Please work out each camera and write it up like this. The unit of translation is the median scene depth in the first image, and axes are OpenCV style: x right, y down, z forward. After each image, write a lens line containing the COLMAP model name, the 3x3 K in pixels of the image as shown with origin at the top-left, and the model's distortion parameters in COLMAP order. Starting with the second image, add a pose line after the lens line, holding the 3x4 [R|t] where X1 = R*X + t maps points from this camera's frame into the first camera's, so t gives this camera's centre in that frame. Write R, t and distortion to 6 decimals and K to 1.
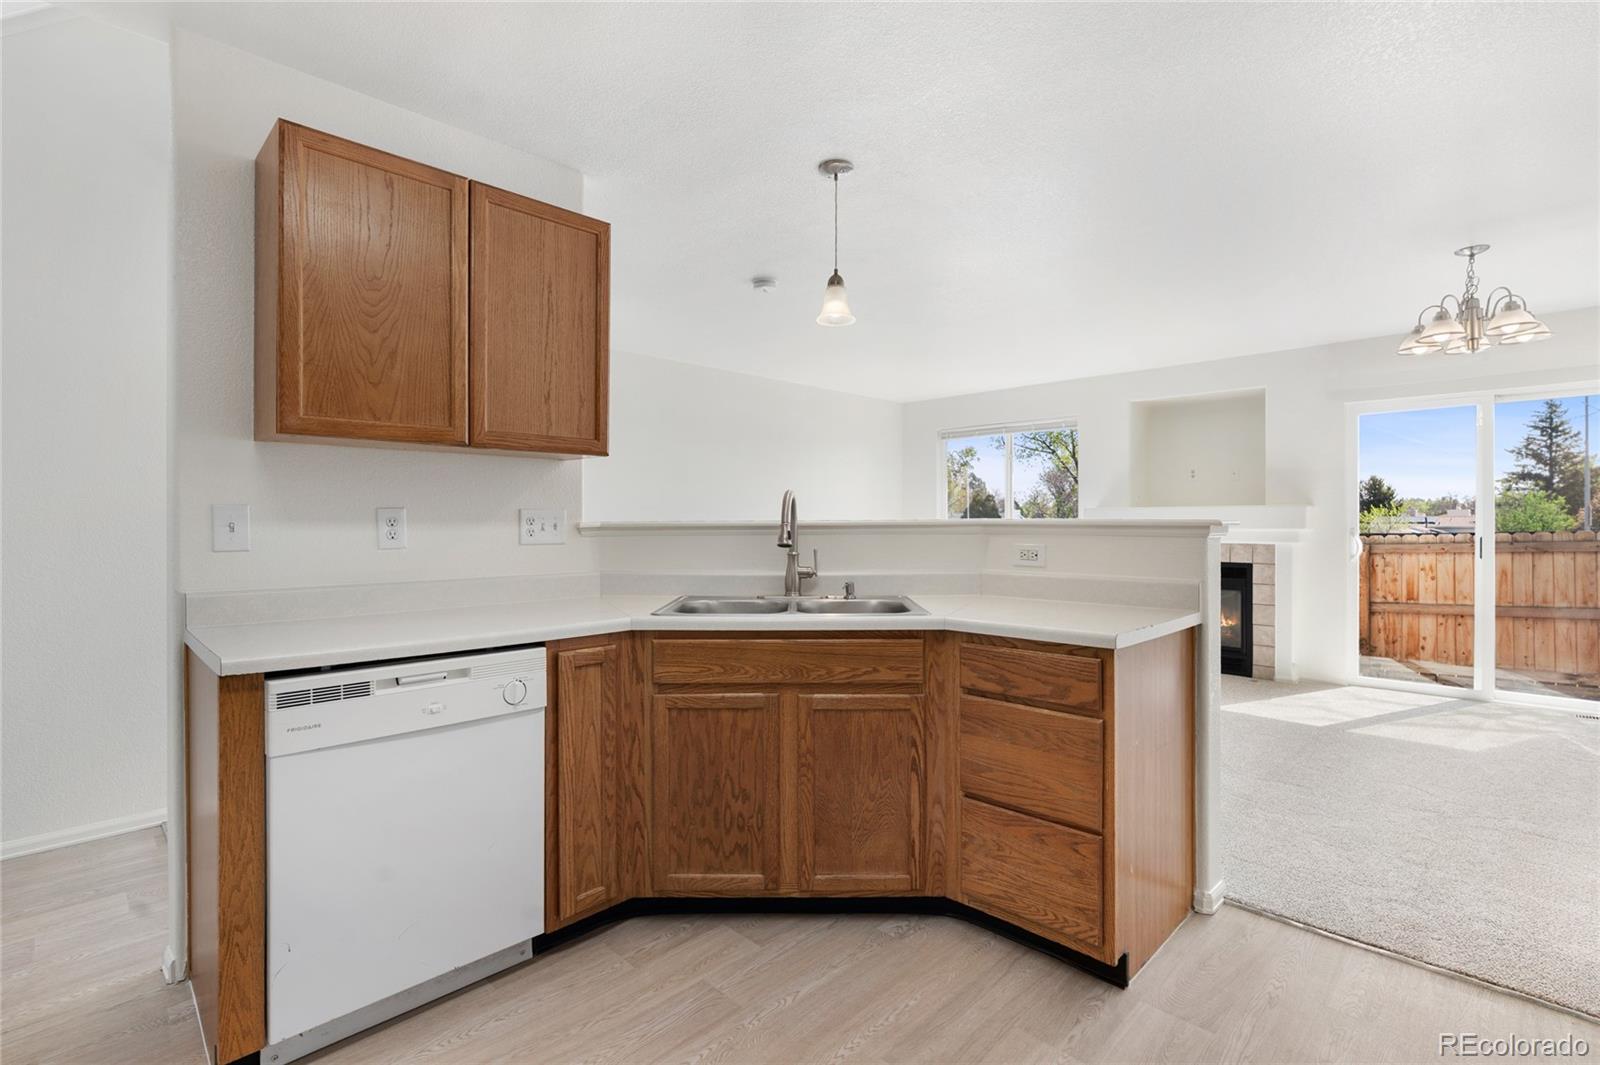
lens RADIAL K [[738.8, 0, 808.3], [0, 738.8, 526.0], [0, 0, 1]] dist [-0.002889, 0.000273]
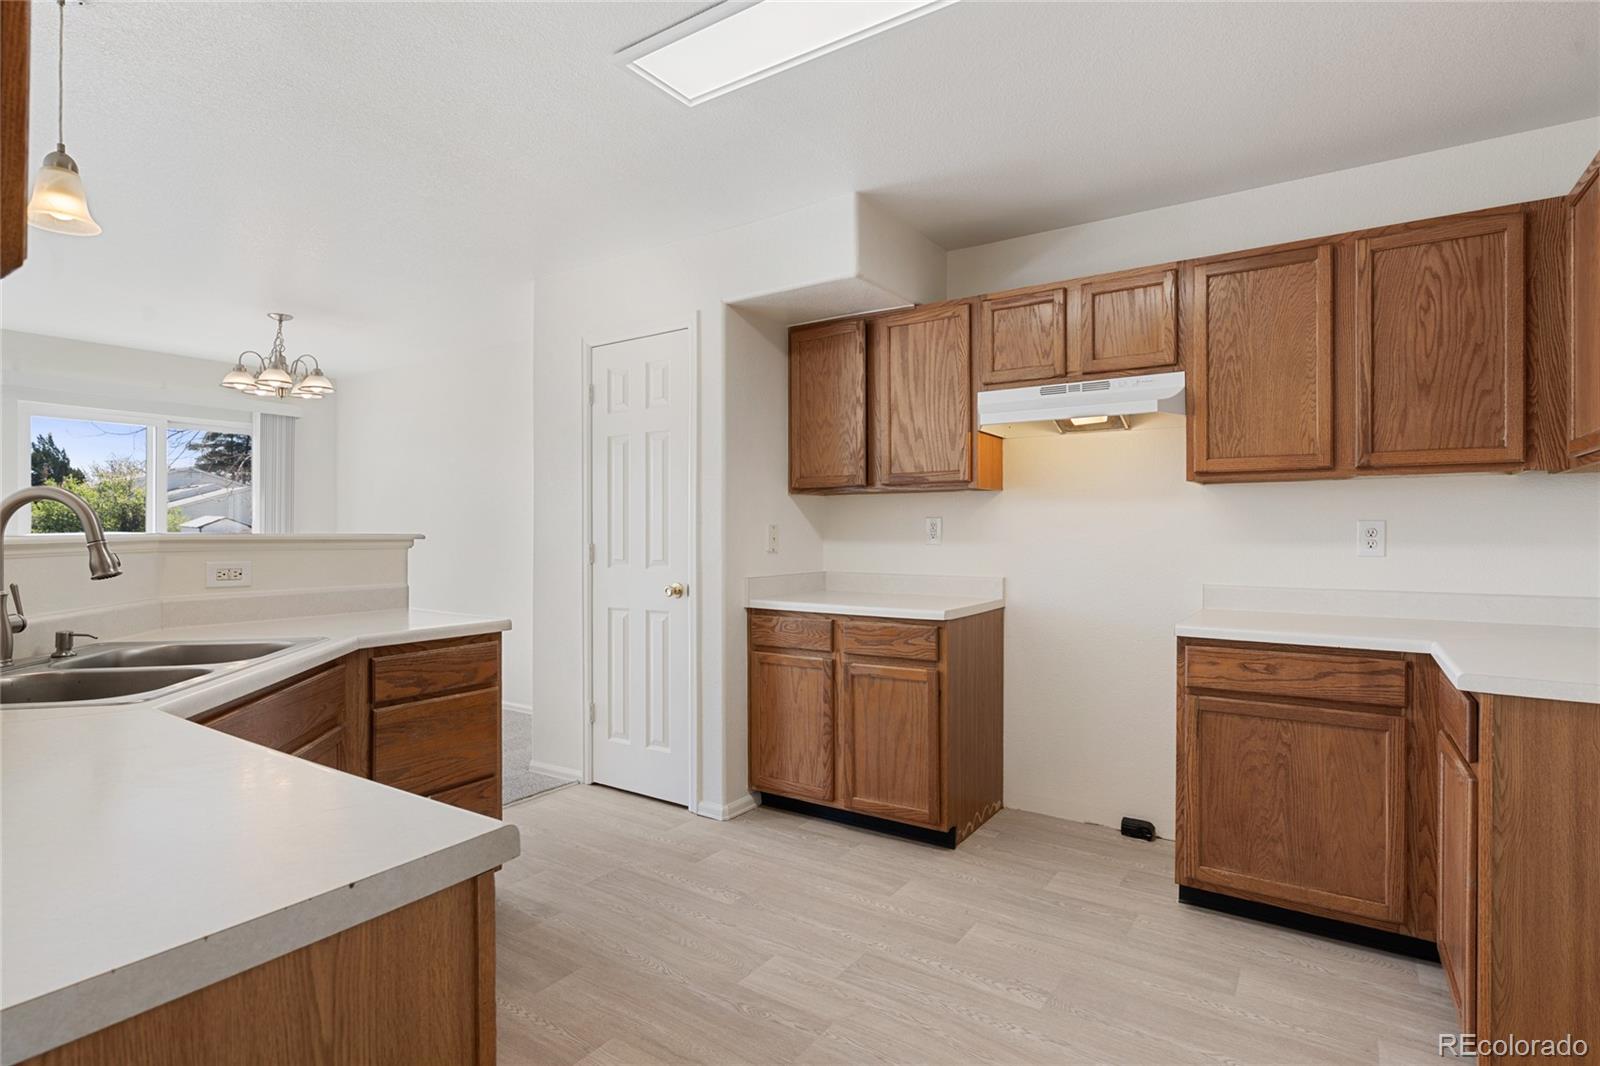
lens RADIAL K [[786.4, 0, 806.5], [0, 786.4, 537.6], [0, 0, 1]] dist [-0.000546, -0.000291]
pose [[-0.186336, -0.003276, 0.982481, -0.360956], [0.001809, 0.999992, 0.003678, -0.002796], [-0.982484, 0.002463, -0.186328, 0.238732]]
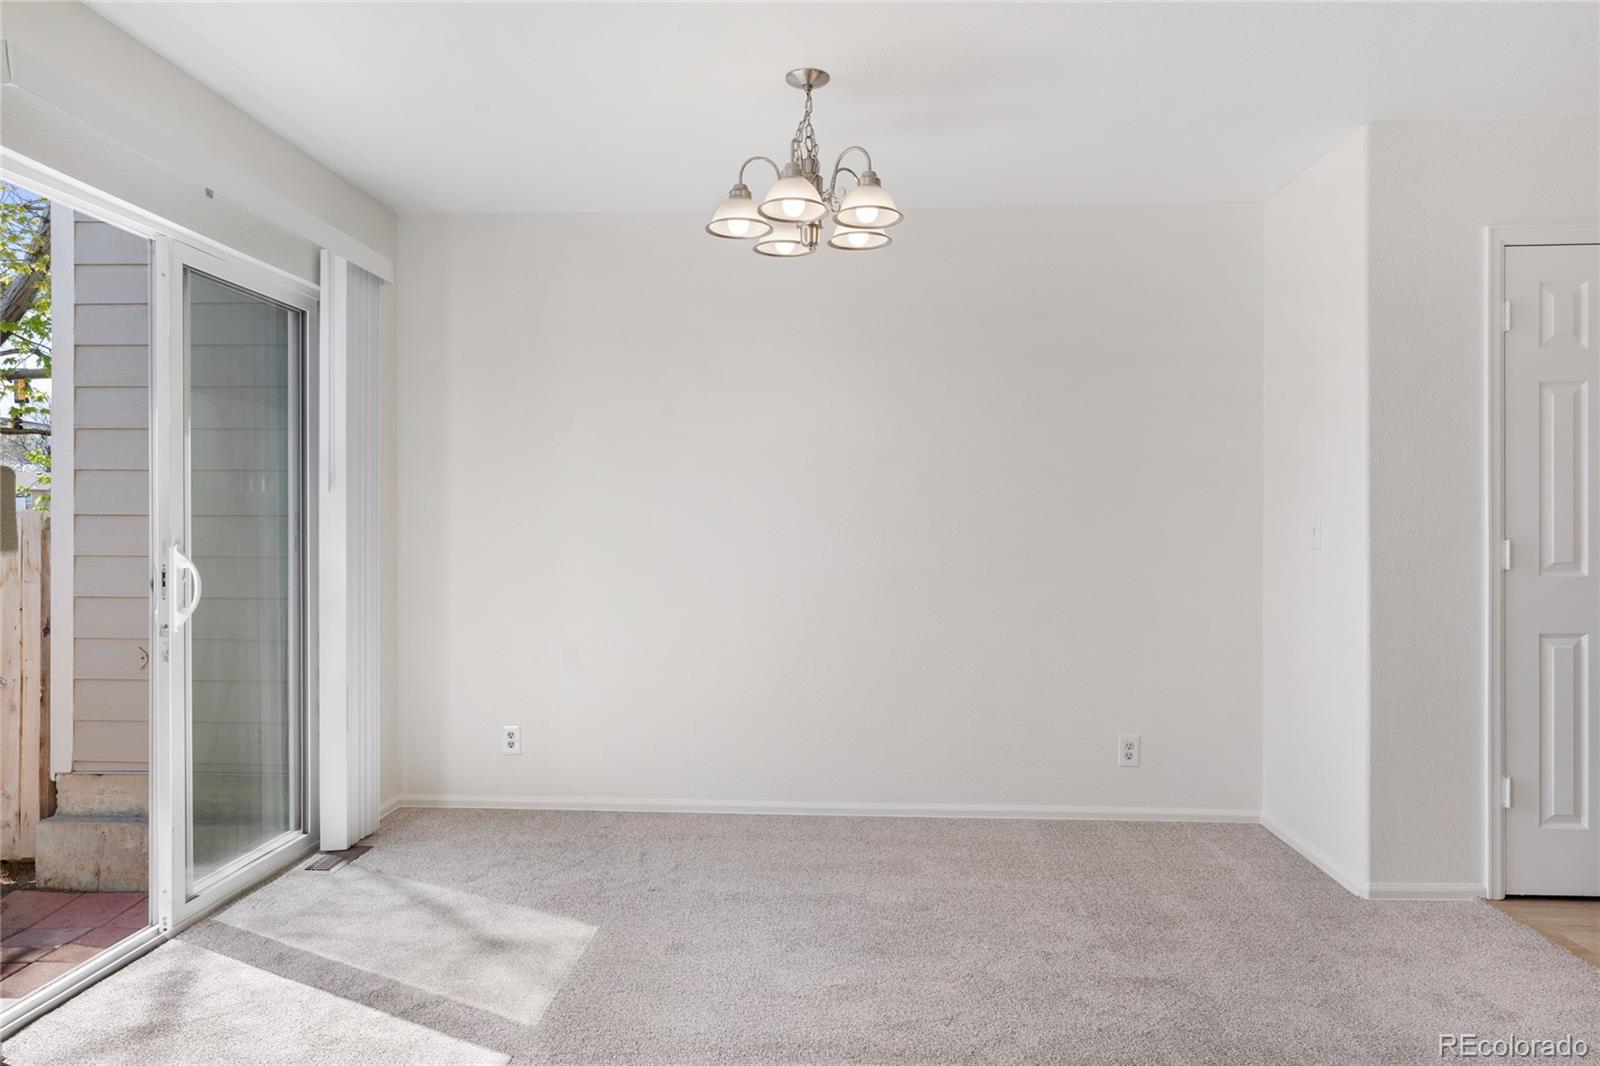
lens RADIAL K [[902.5, 0, 809.5], [0, 902.5, 535.6], [0, 0, 1]] dist [-0.002235, -0.001607]
pose [[-0.673359, -0.007419, 0.739278, 0.223345], [-0.003286, 0.999970, 0.007042, -0.002934], [-0.739308, 0.002313, -0.673363, 0.949578]]
